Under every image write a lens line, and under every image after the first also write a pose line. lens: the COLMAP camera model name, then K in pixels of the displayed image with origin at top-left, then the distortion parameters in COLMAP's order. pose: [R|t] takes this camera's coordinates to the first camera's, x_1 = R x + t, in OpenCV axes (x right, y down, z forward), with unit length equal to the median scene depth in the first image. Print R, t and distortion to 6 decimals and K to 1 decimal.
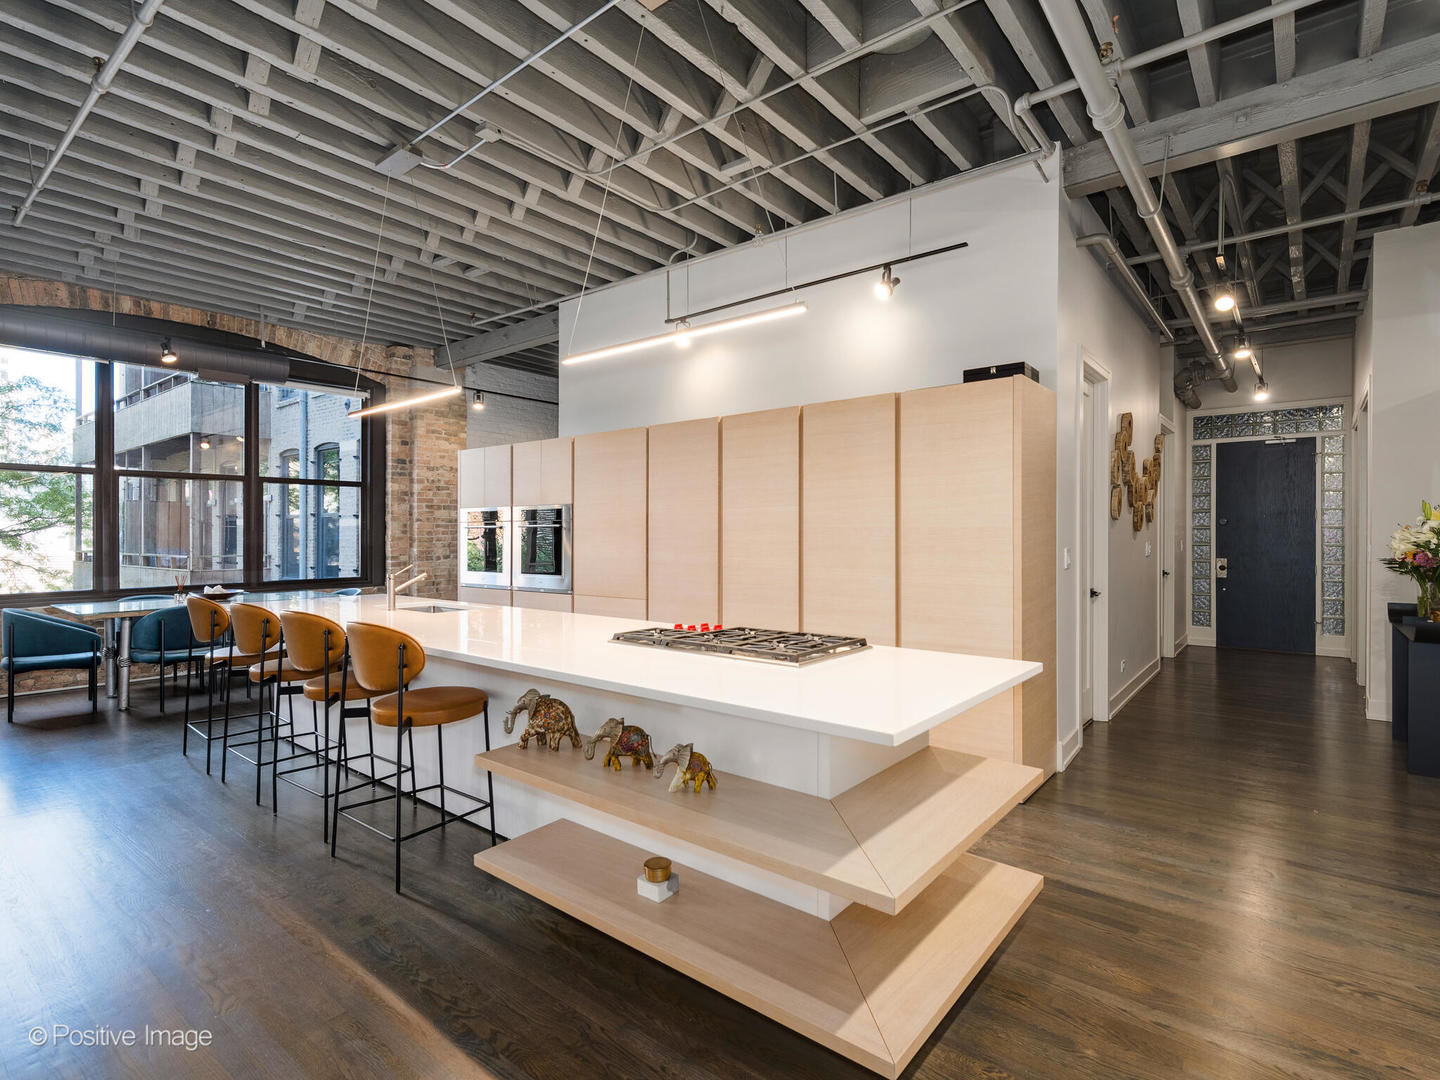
lens RADIAL K [[727.1, 0, 718.3], [0, 727.1, 531.2], [0, 0, 1]] dist [0.008549, -0.000505]
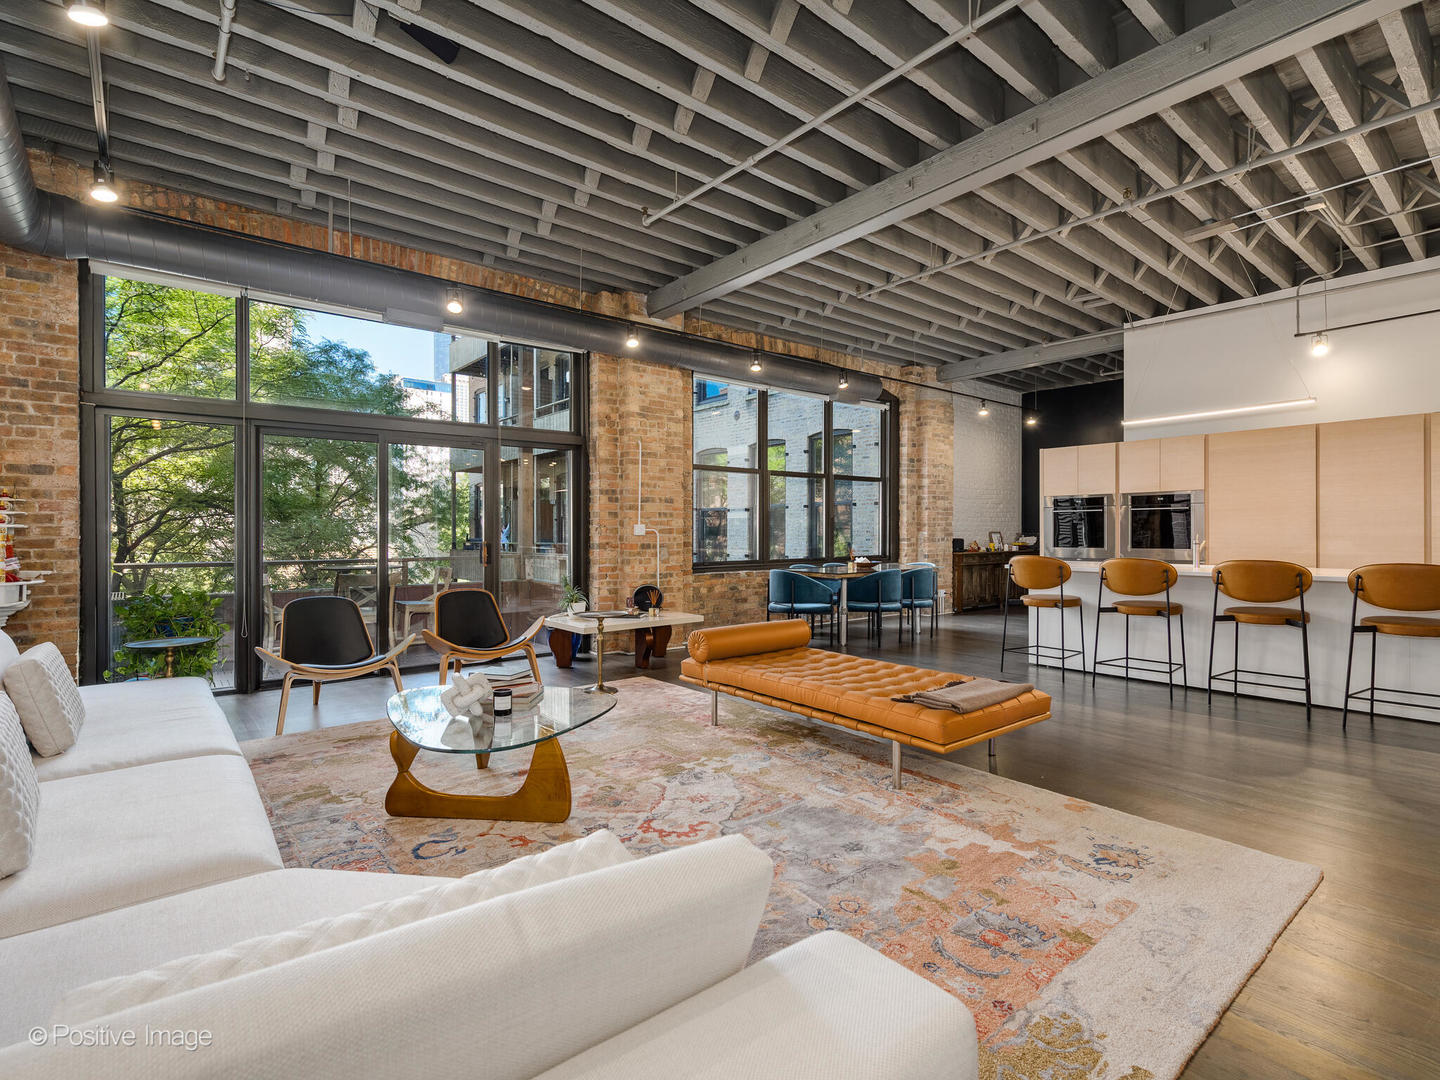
lens RADIAL K [[695.7, 0, 718.4], [0, 695.7, 533.5], [0, 0, 1]] dist [0.007708, -0.002612]
pose [[0.981348, -0.000374, -0.192241, -0.738742], [0.001715, 0.999975, 0.006809, 0.024851], [0.192234, -0.007012, 0.981324, -0.288418]]
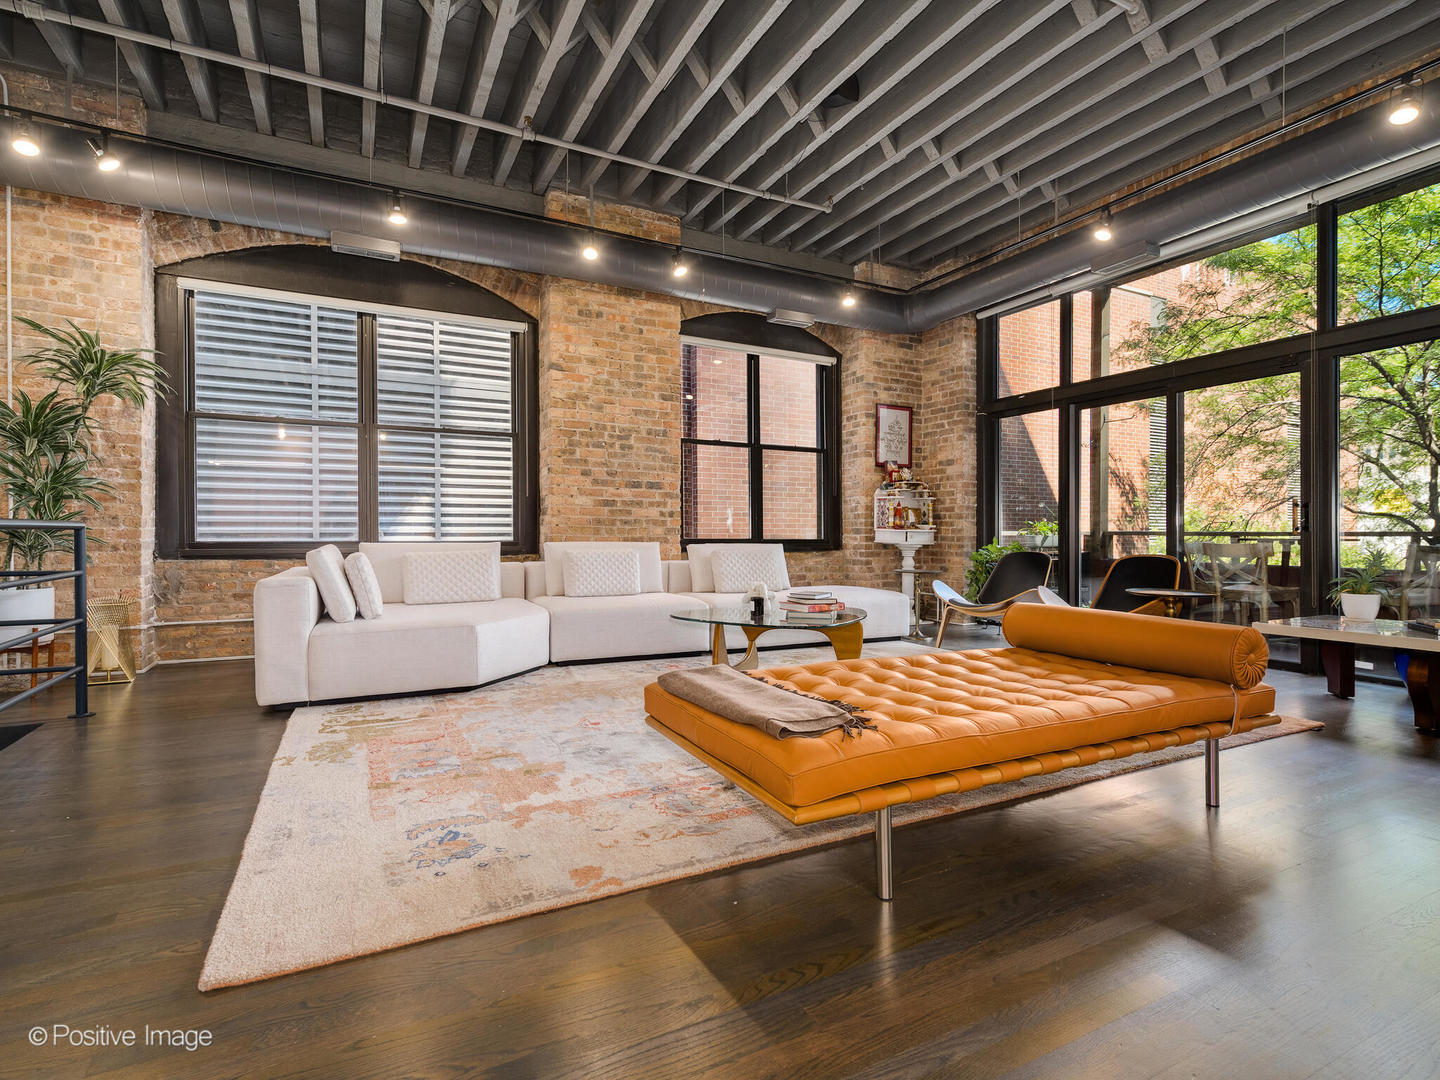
lens RADIAL K [[727.1, 0, 726.6], [0, 727.1, 535.4], [0, 0, 1]] dist [0.008549, -0.000505]
pose [[-0.393473, 0.002035, -0.919334, -0.337098], [0.003820, 0.999993, 0.000578, 0.078452], [0.919328, -0.003285, -0.393478, 0.402271]]
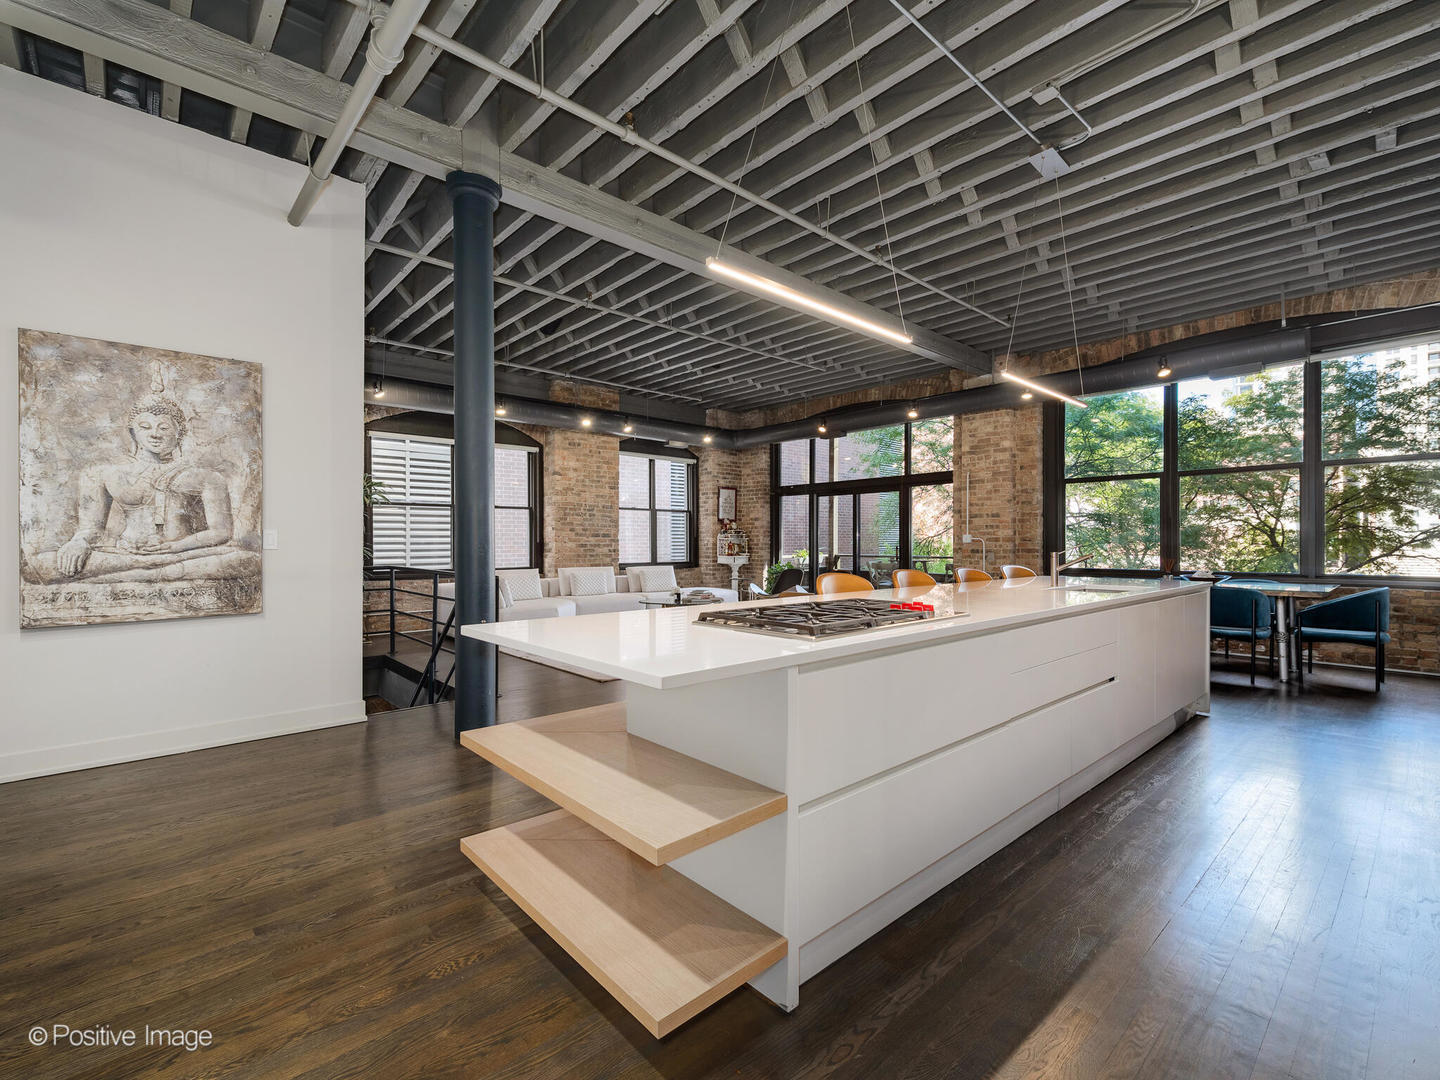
lens RADIAL K [[657.4, 0, 722.8], [0, 657.4, 540.7], [0, 0, 1]] dist [0.007898, -0.001070]
pose [[-0.144777, 0.000962, -0.989464, 0.397721], [0.007708, 0.999970, -0.000155, 0.027055], [0.989434, -0.007649, -0.144780, 0.455959]]
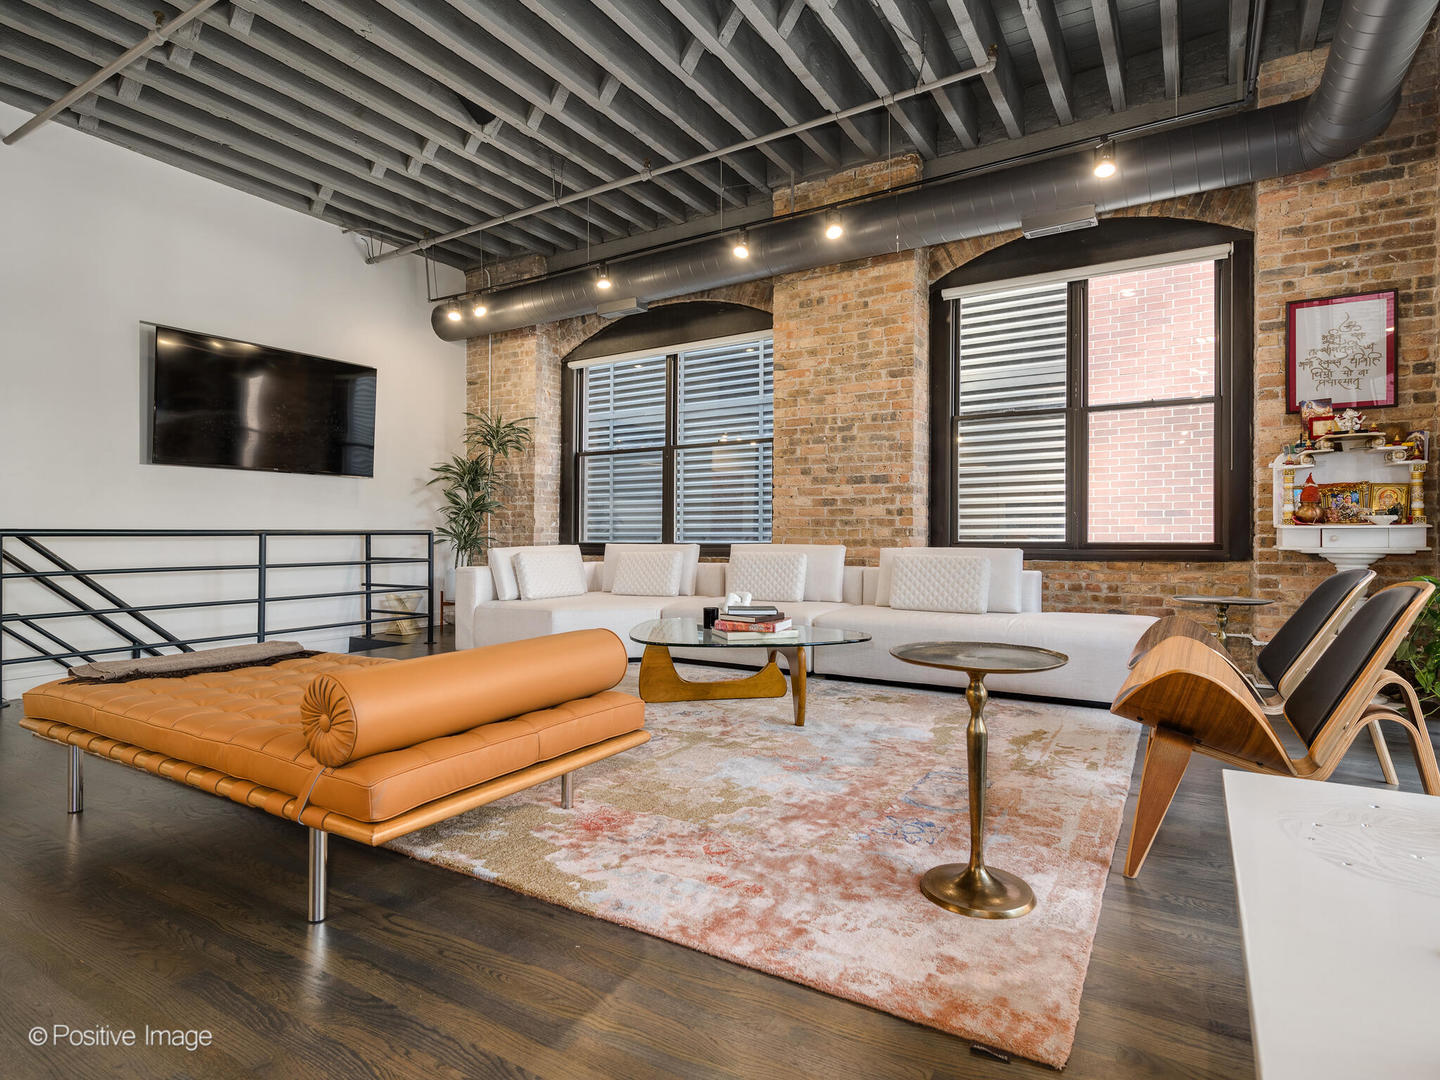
lens RADIAL K [[767.9, 0, 702.9], [0, 767.9, 534.0], [0, 0, 1]] dist [0.007979, -0.002418]
pose [[-0.991176, 0.004246, -0.132486, -0.884506], [0.005388, 0.999951, -0.008264, 0.081145], [0.132445, -0.008904, -0.991150, 0.785514]]
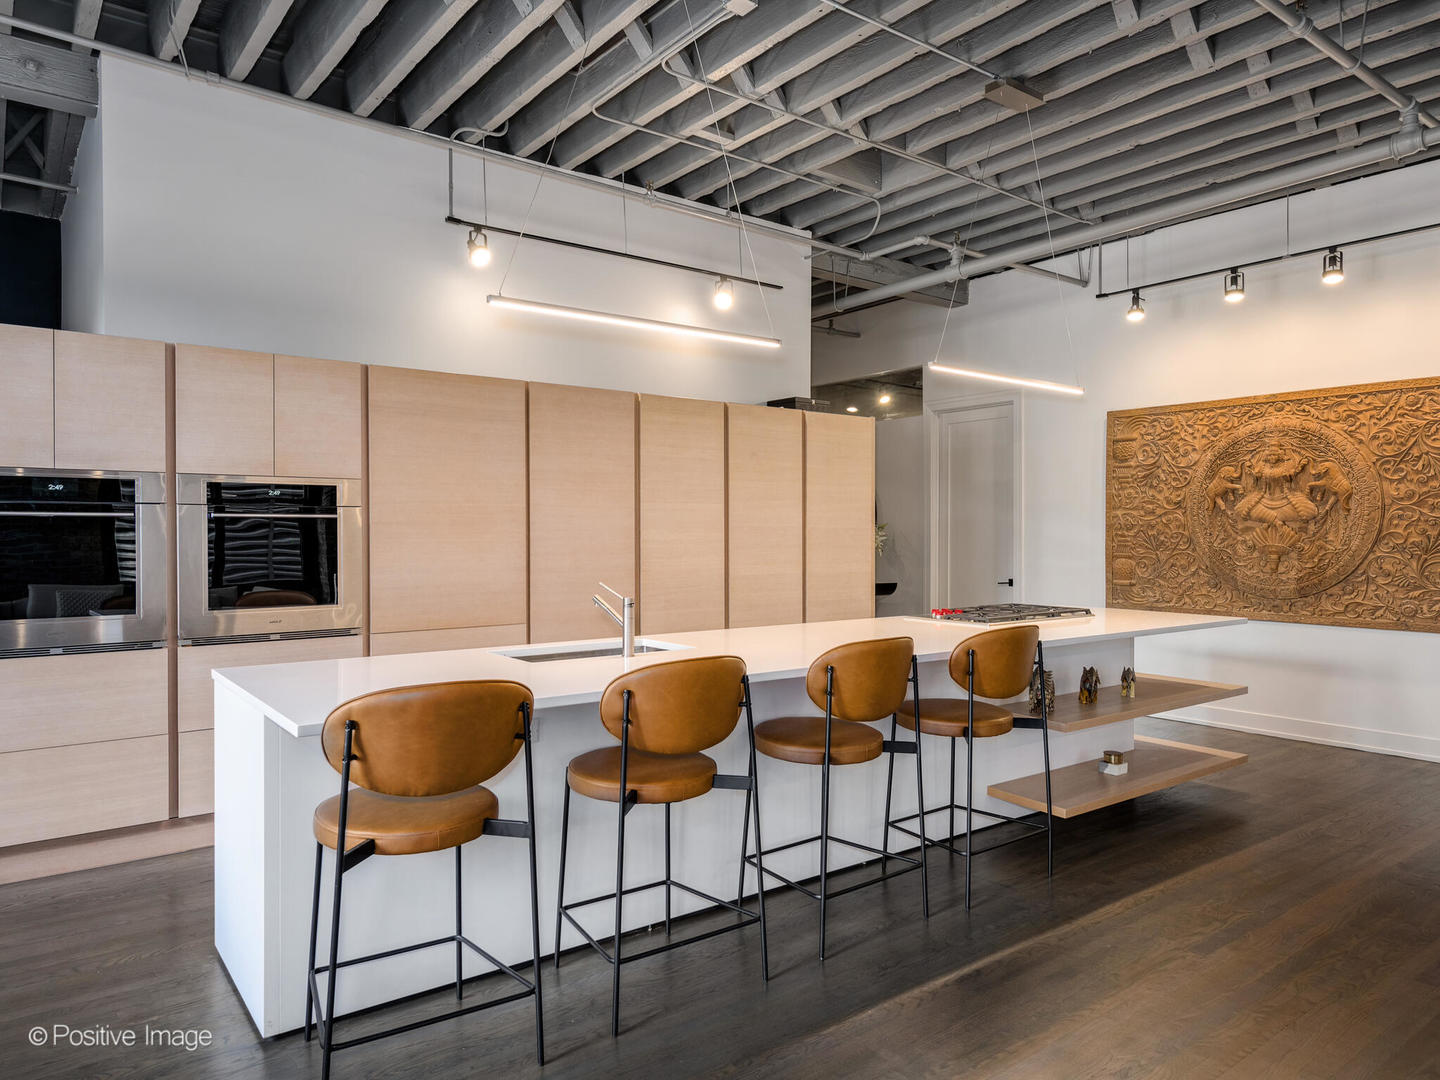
lens RADIAL K [[973.1, 0, 730.1], [0, 973.1, 534.1], [0, 0, 1]] dist [0.012762, -0.008174]
pose [[0.220901, -0.000323, 0.975296, -0.855854], [-0.006706, 0.999976, 0.001850, 0.002456], [-0.975273, -0.006949, 0.220894, 0.513384]]
